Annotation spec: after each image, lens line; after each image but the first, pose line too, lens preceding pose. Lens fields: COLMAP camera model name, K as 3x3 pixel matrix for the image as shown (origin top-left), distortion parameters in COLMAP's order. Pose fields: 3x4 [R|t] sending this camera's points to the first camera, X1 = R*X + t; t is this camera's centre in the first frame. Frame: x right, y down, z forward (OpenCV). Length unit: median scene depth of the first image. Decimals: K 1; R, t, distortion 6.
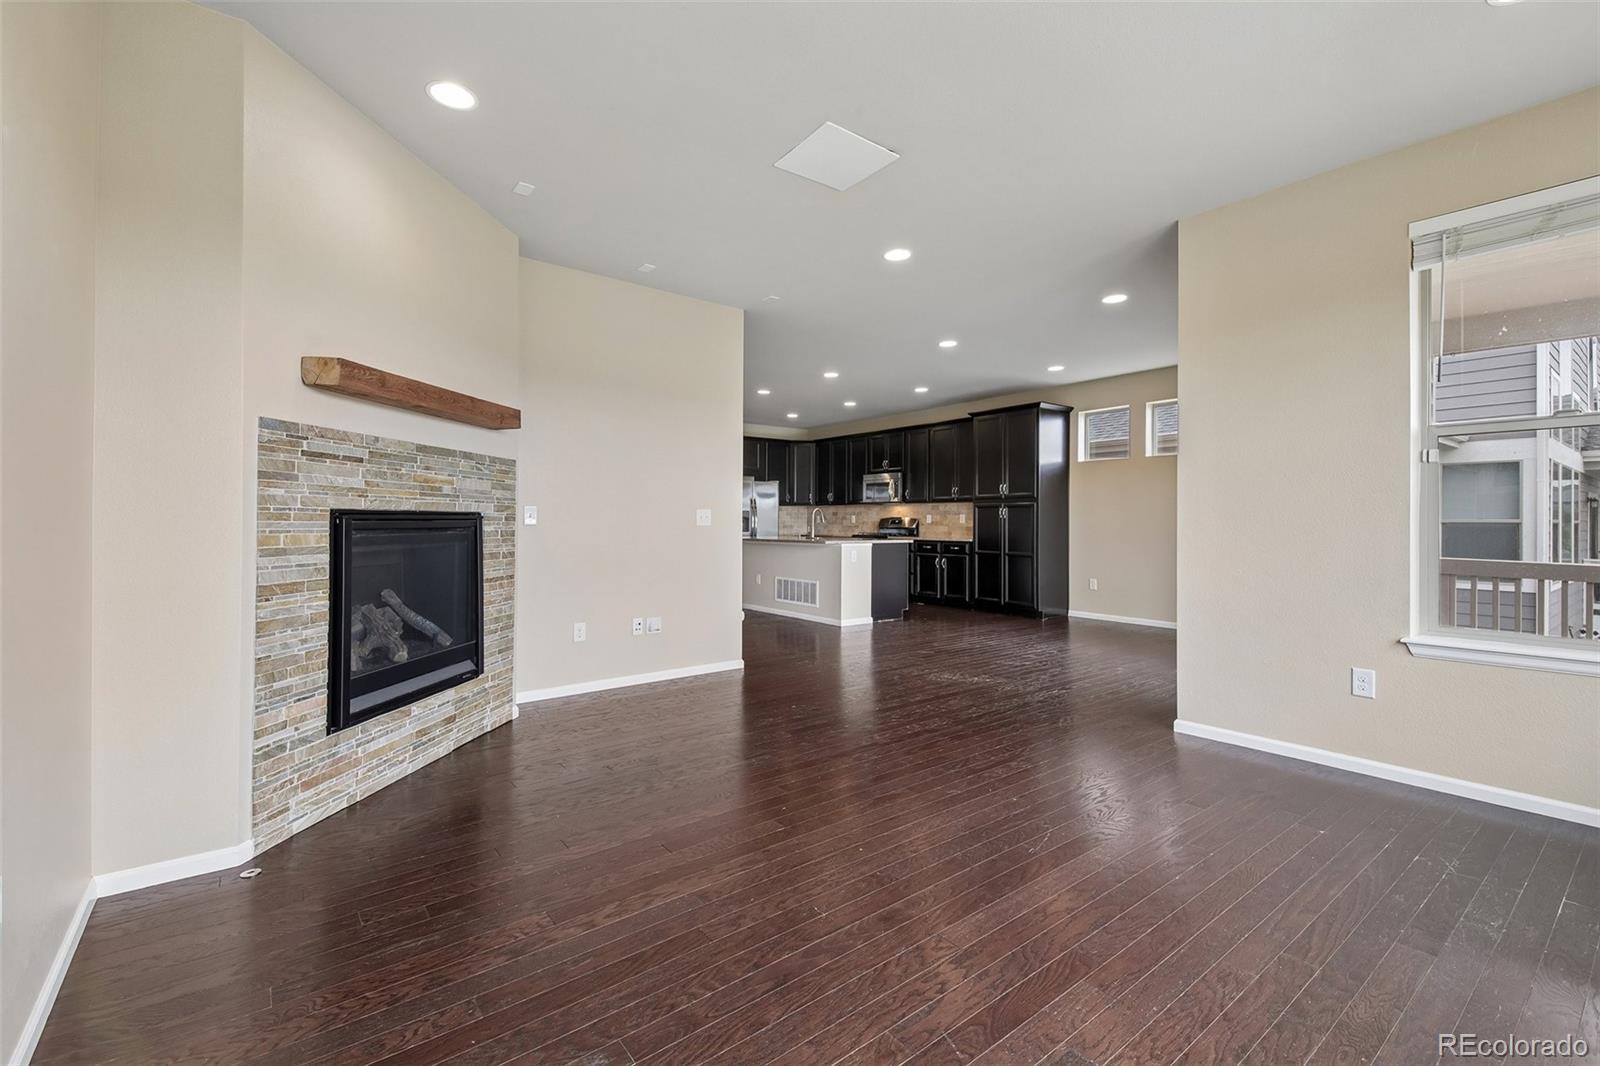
lens RADIAL K [[677.7, 0, 773.4], [0, 677.7, 519.5], [0, 0, 1]] dist [0.002364, -0.003052]
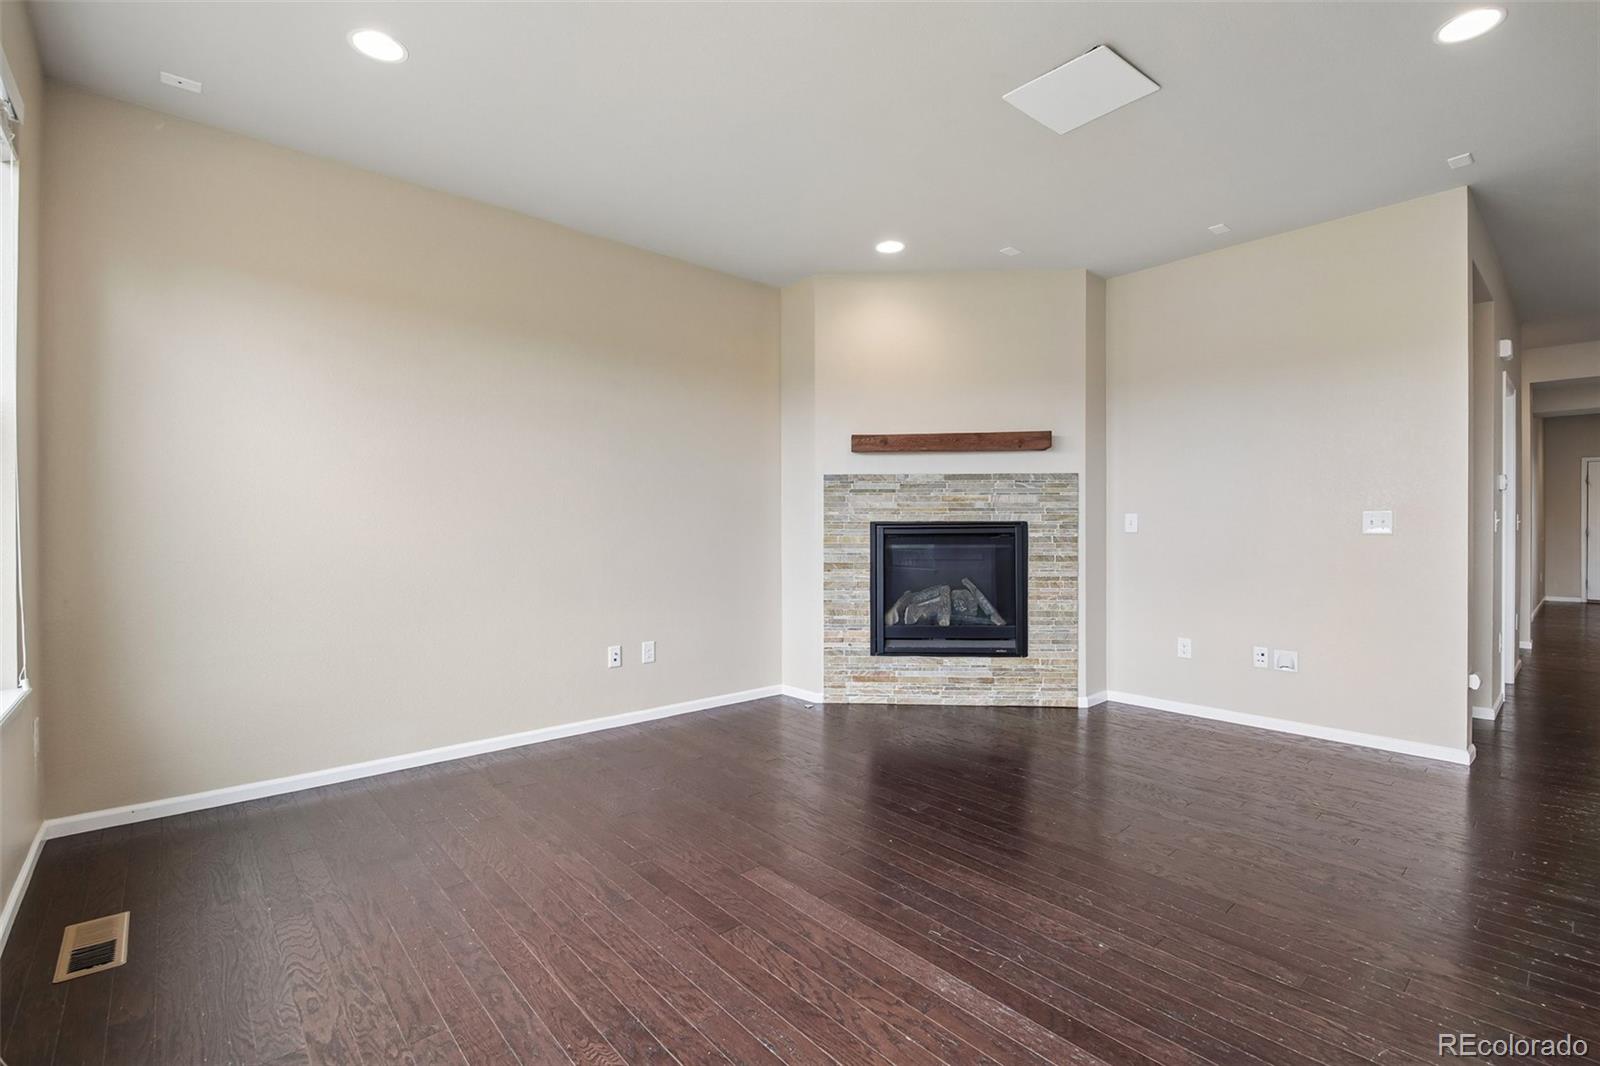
lens RADIAL K [[677.7, 0, 793.8], [0, 677.7, 525.1], [0, 0, 1]] dist [0.002364, -0.003052]
pose [[0.086589, -0.005787, -0.996227, 0.960658], [0.004351, 0.999976, -0.005431, 0.001015], [0.996235, -0.003865, 0.086612, 0.624901]]
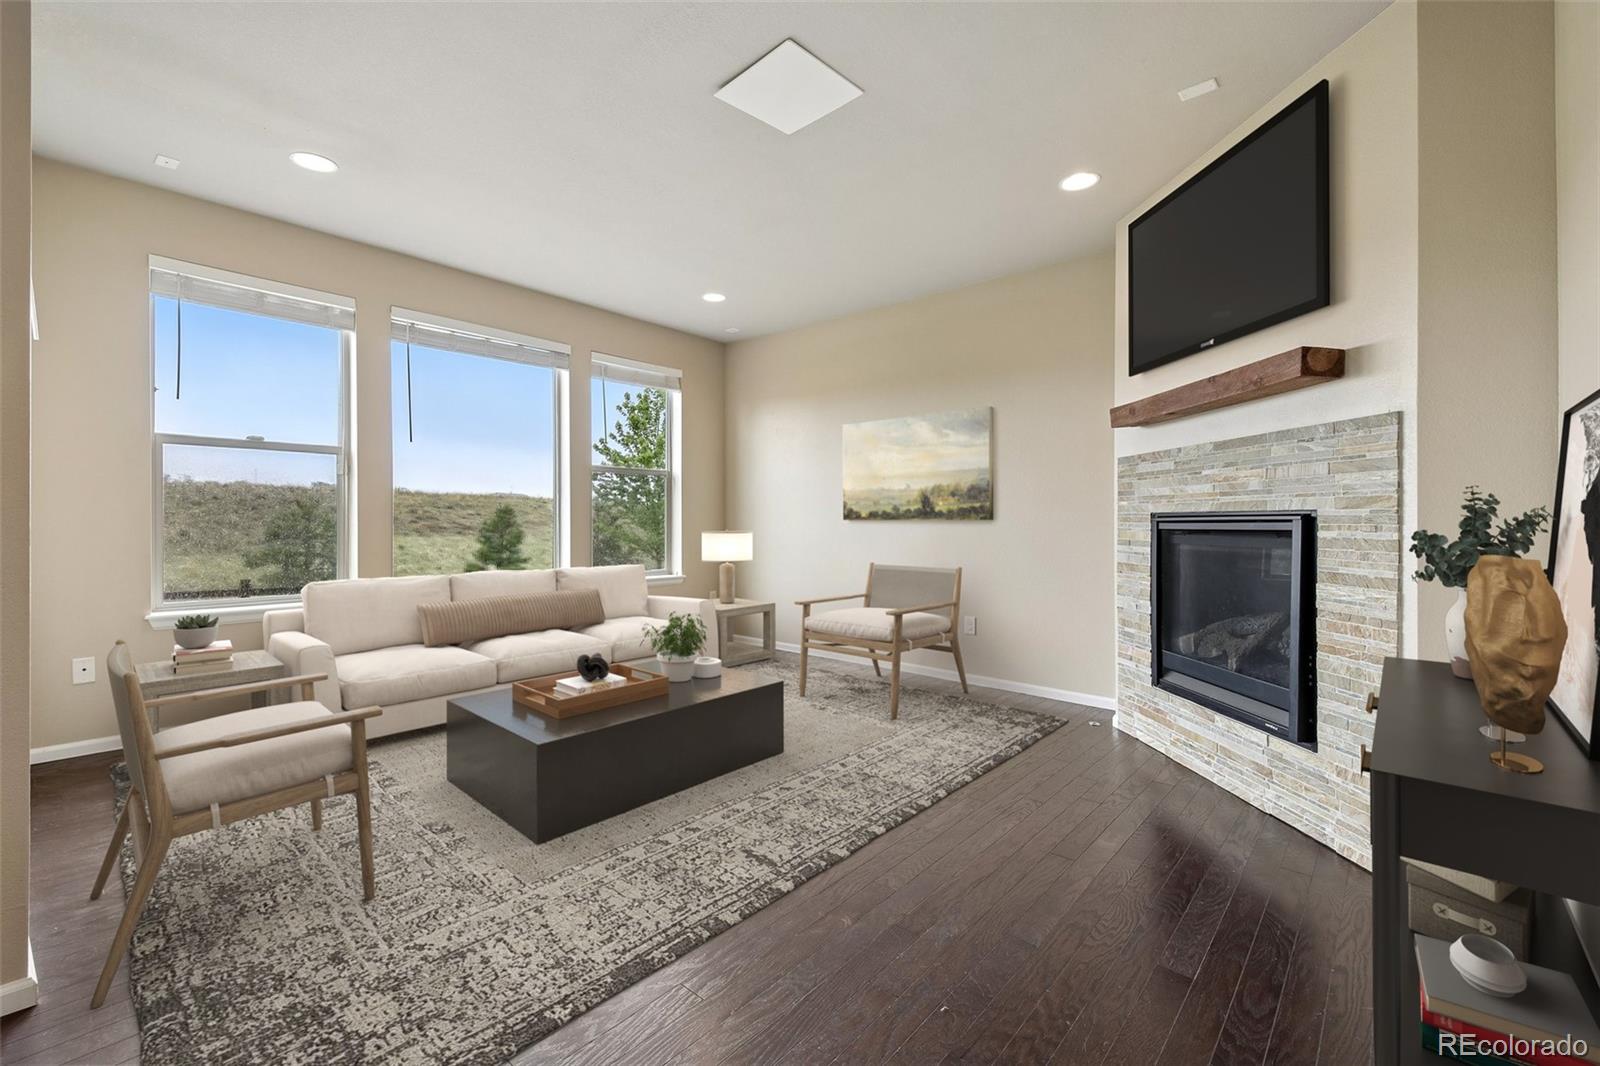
lens RADIAL K [[677.7, 0, 789.0], [0, 677.7, 526.4], [0, 0, 1]] dist [0.002364, -0.003052]
pose [[-0.973931, -0.004439, -0.226799, 0.310939], [-0.006076, 0.999960, 0.006521, 0.005264], [0.226762, 0.007729, -0.973920, 2.003202]]
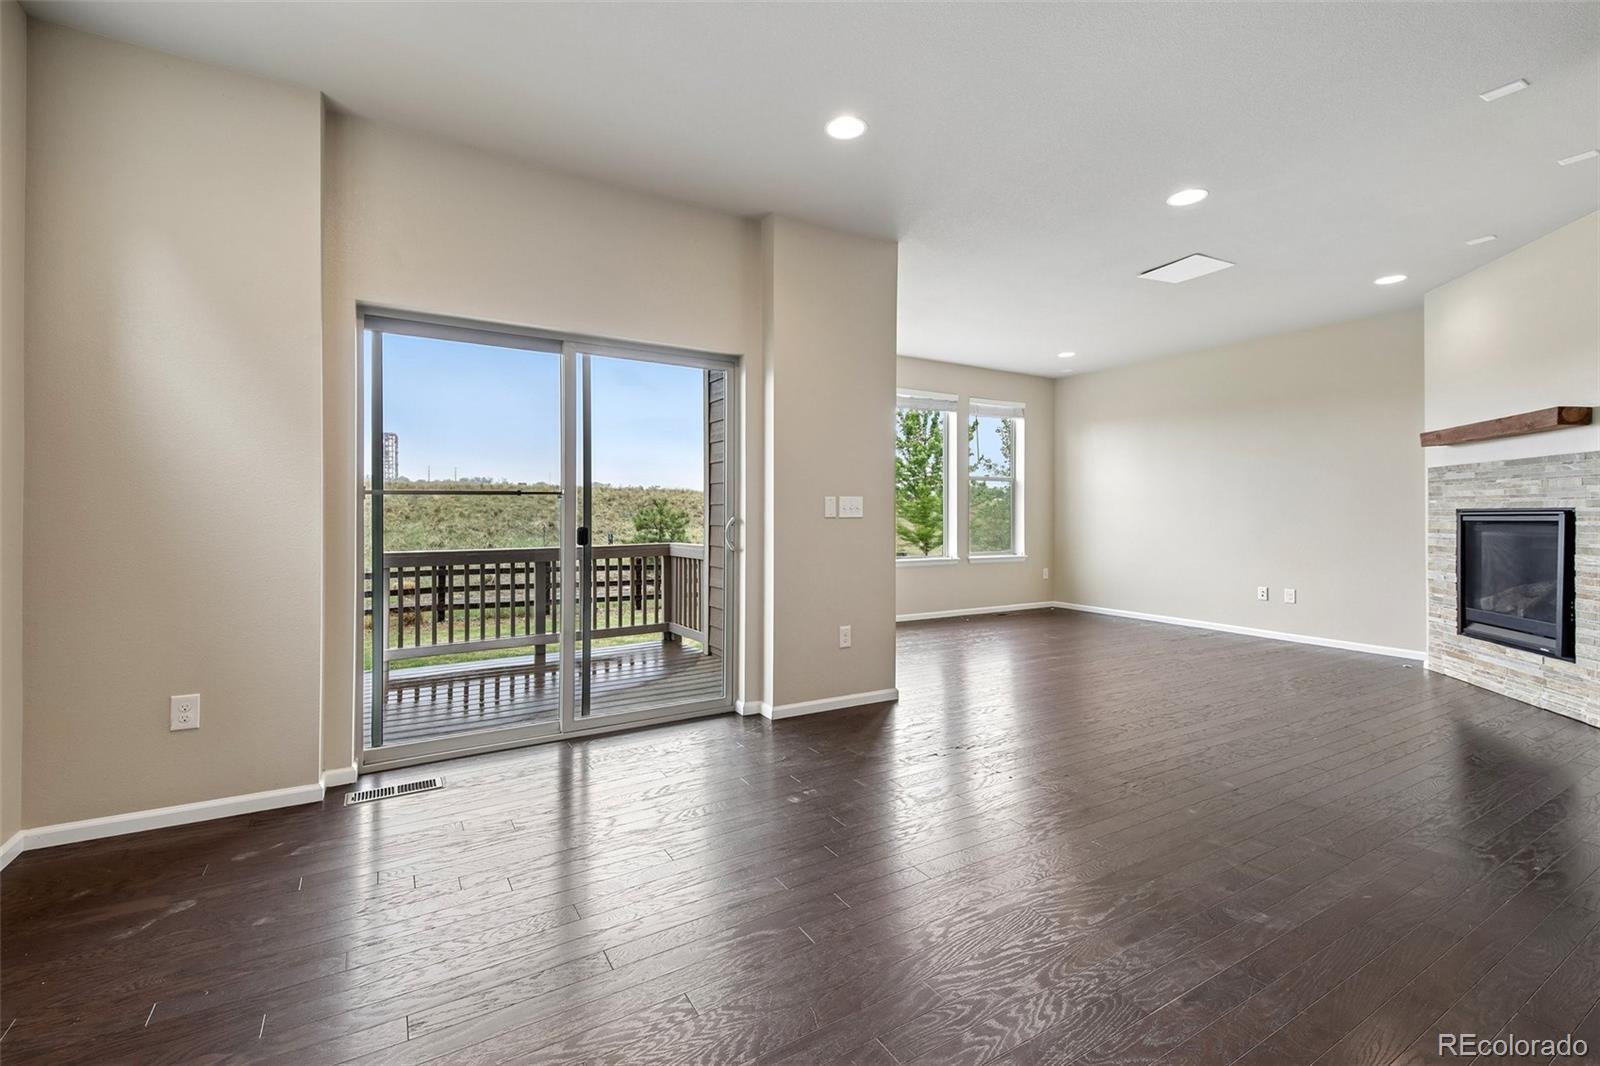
lens RADIAL K [[677.7, 0, 769.1], [0, 677.7, 519.8], [0, 0, 1]] dist [0.002364, -0.003052]
pose [[-0.991207, -0.005760, 0.132194, 0.882099], [-0.004926, 0.999966, 0.006636, 0.008937], [-0.132228, 0.005927, -0.991202, 2.874738]]
